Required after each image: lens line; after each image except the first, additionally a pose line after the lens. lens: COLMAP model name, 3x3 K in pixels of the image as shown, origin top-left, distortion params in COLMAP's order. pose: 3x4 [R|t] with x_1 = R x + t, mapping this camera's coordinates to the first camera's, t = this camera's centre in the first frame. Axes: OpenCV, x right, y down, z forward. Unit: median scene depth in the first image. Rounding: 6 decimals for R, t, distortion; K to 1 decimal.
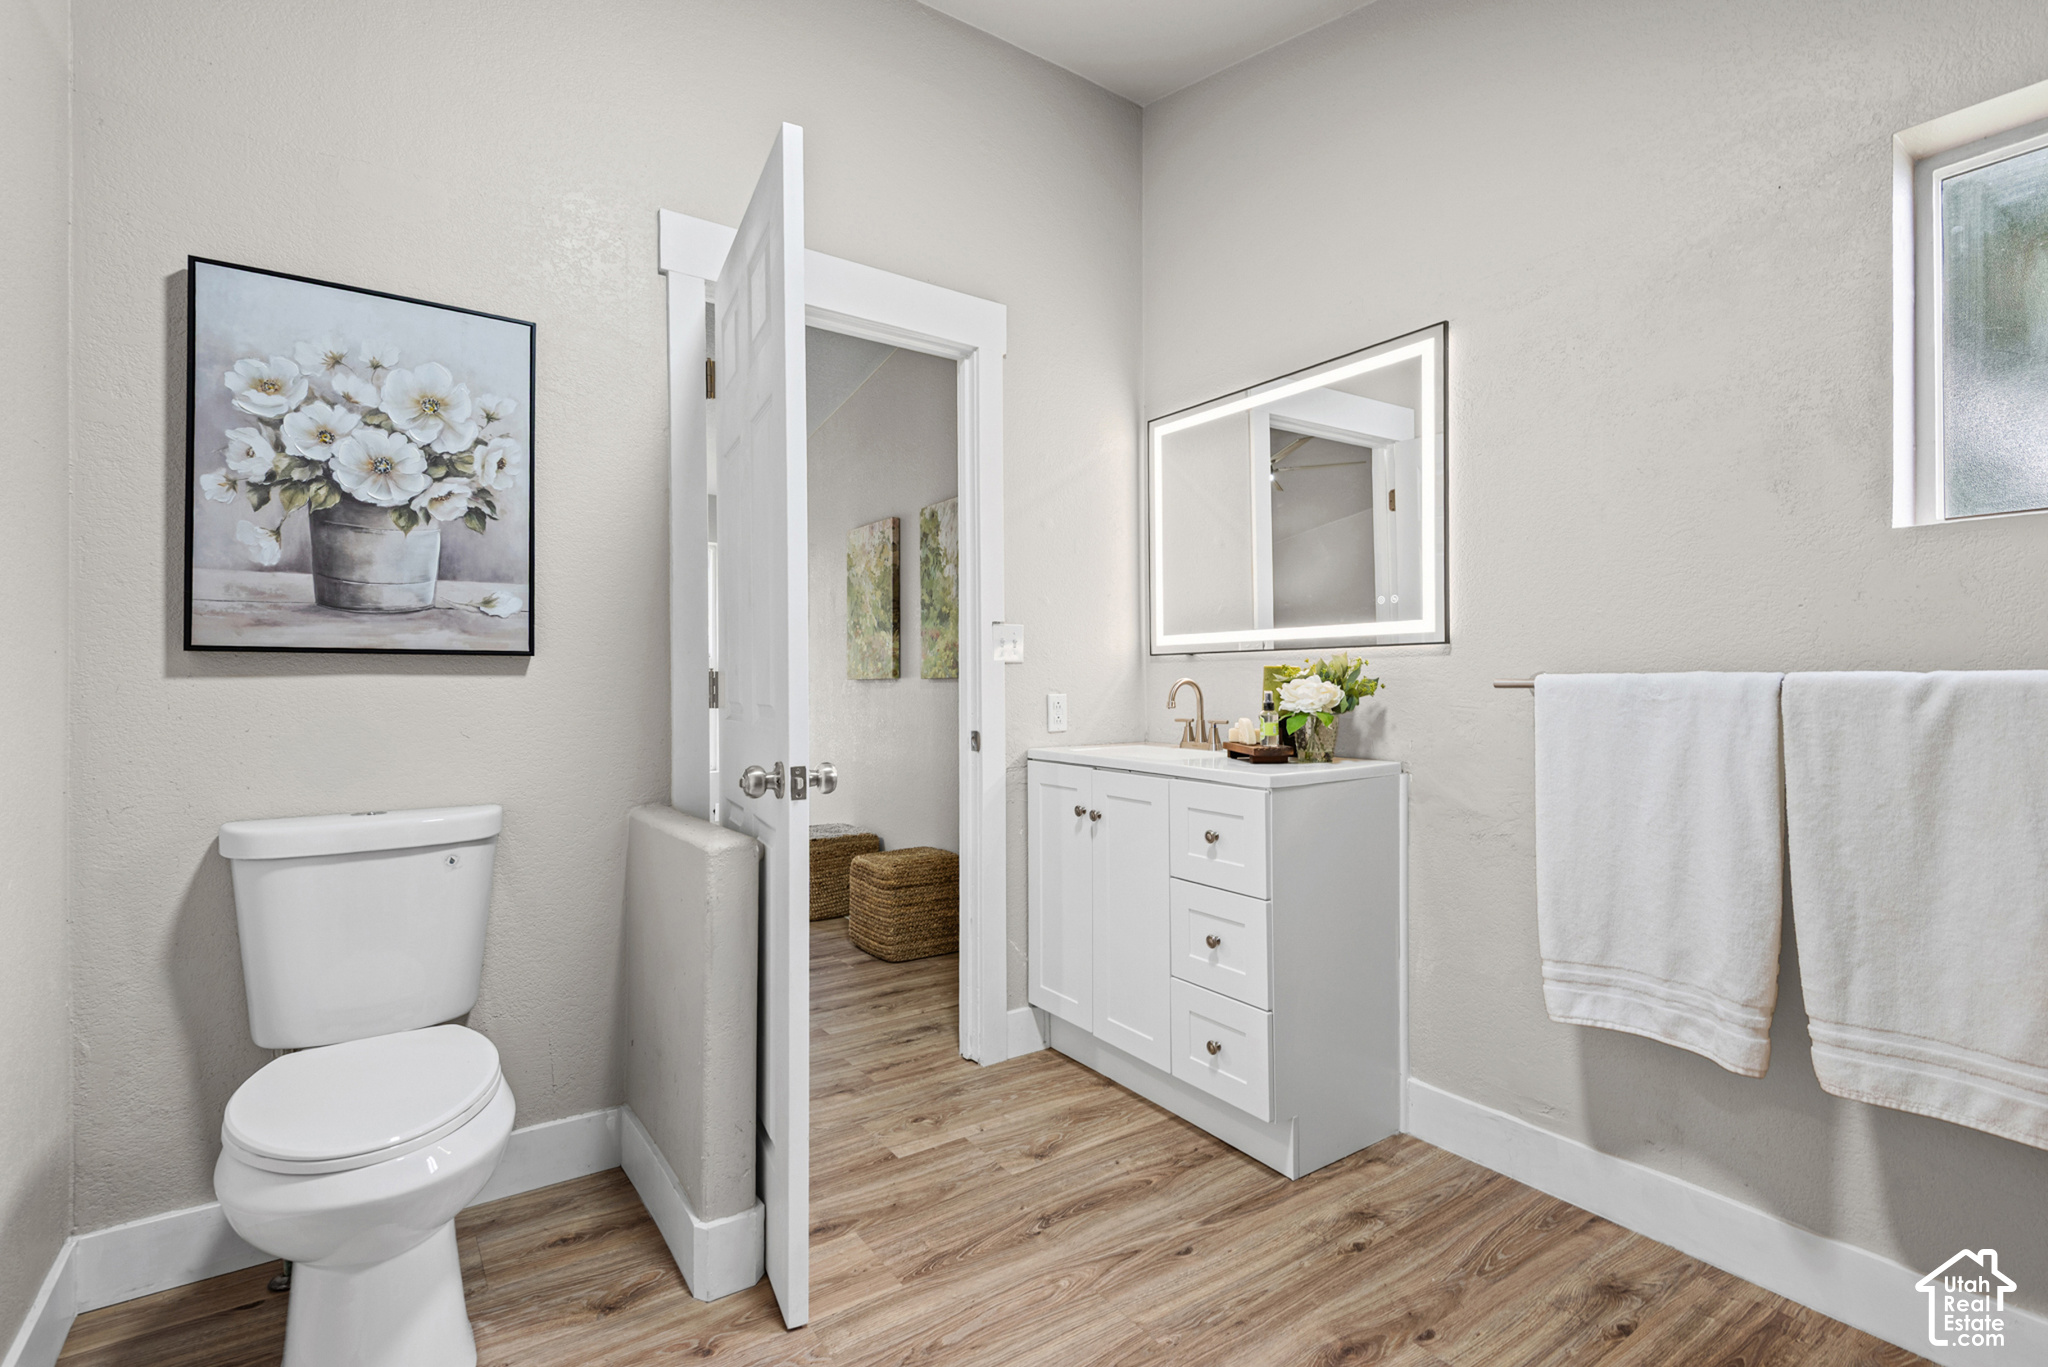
lens RADIAL K [[947.5, 0, 1028.7], [0, 947.5, 682.0], [0, 0, 1]] dist [0.013671, -0.008641]
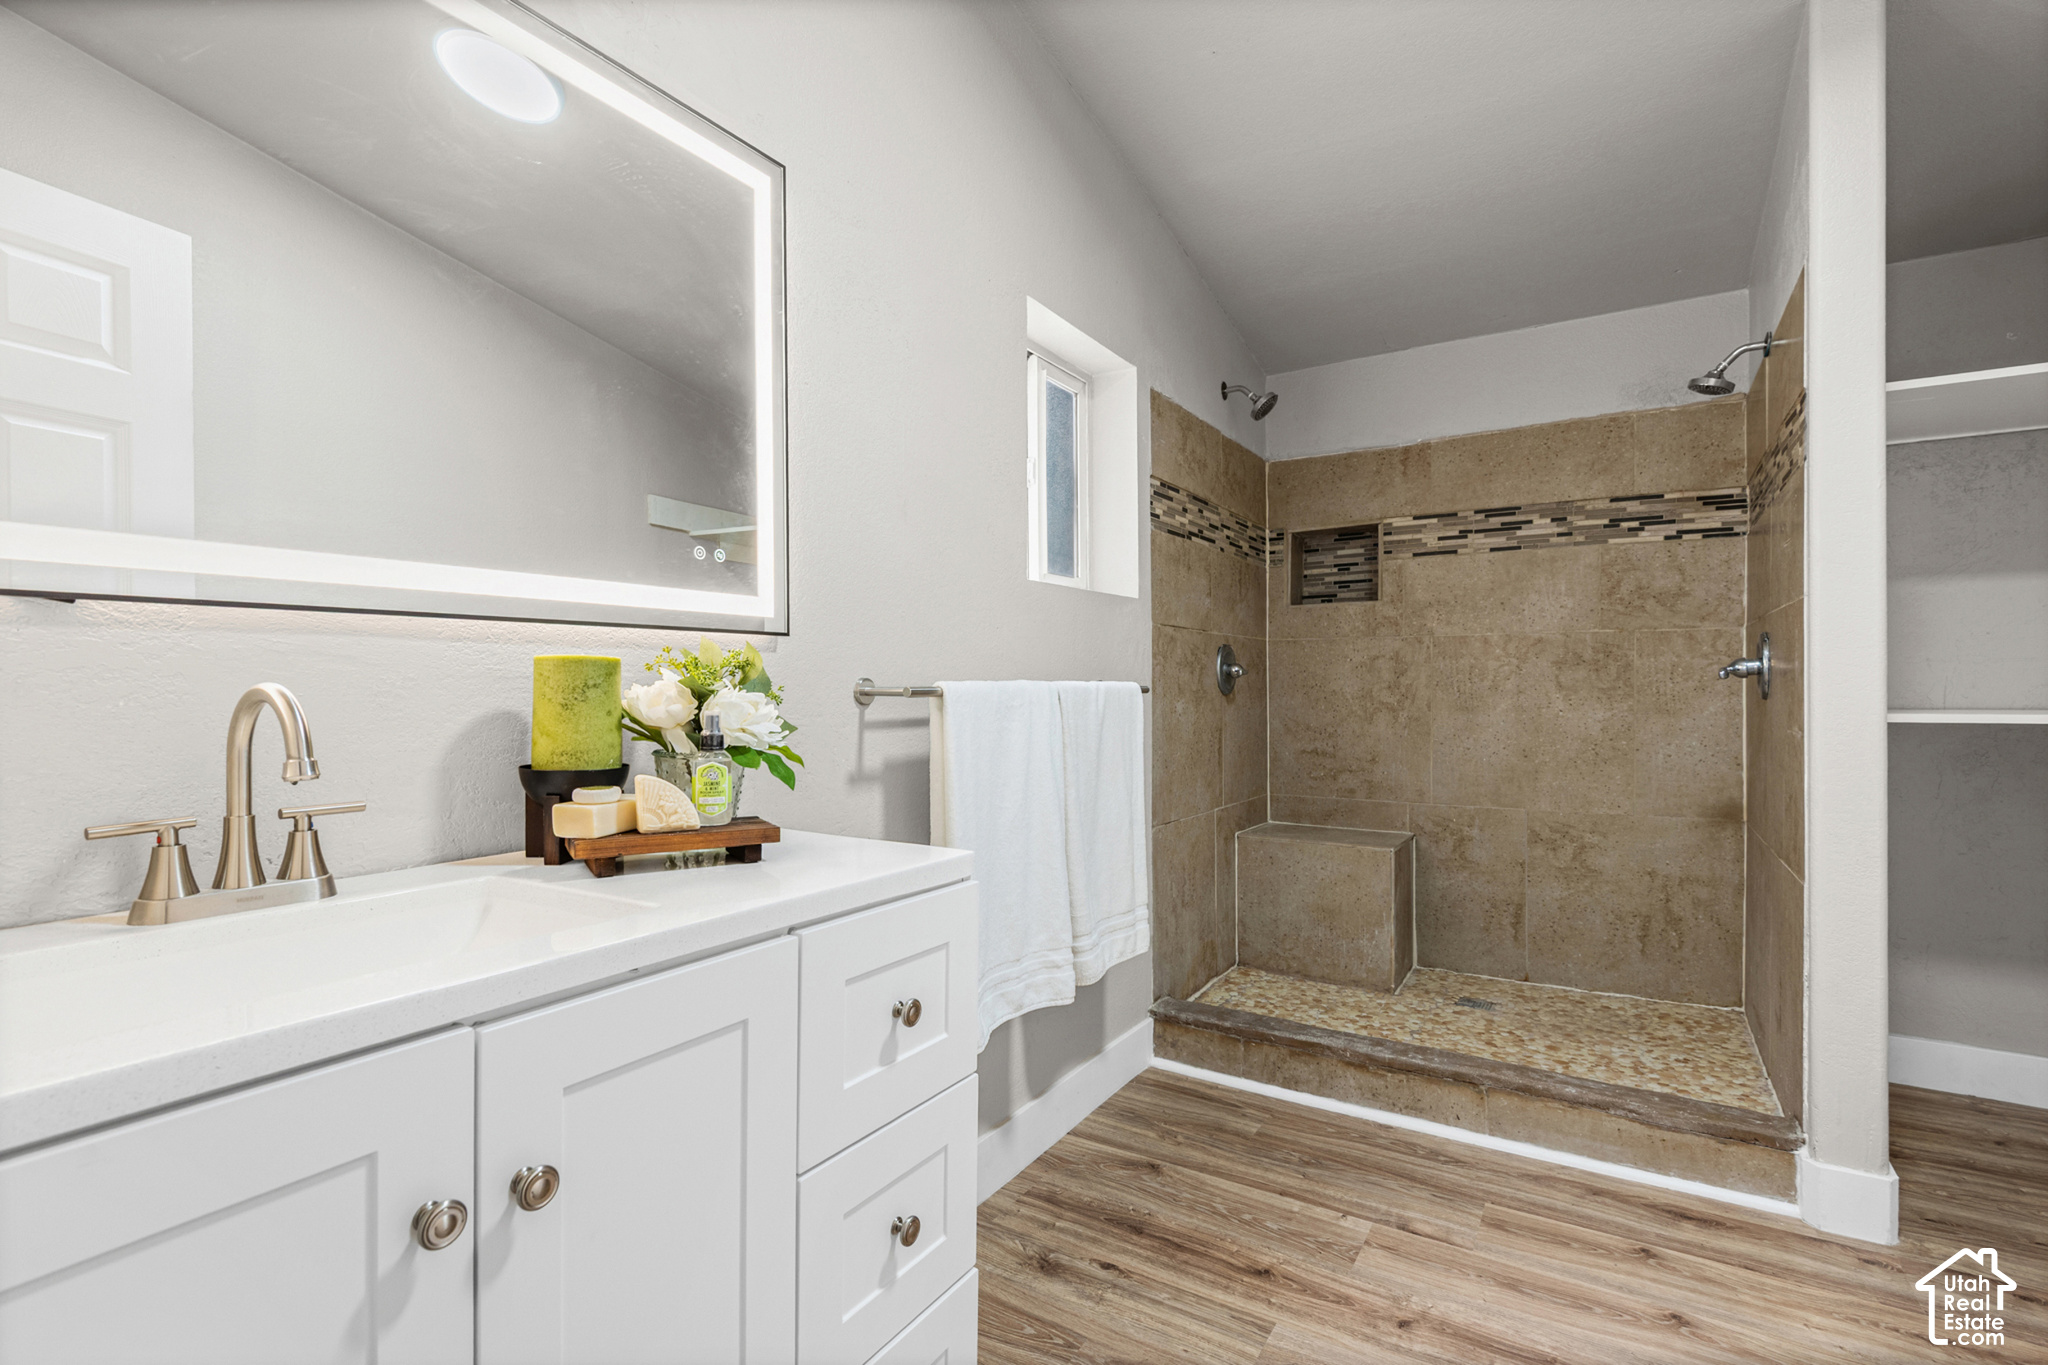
lens RADIAL K [[947.5, 0, 1022.9], [0, 947.5, 690.3], [0, 0, 1]] dist [0.013671, -0.008641]
pose [[-0.392249, 0.000479, 0.919859, -0.337979], [0.003427, 0.999994, 0.000940, 0.000493], [-0.919853, 0.003521, -0.392248, 1.413379]]
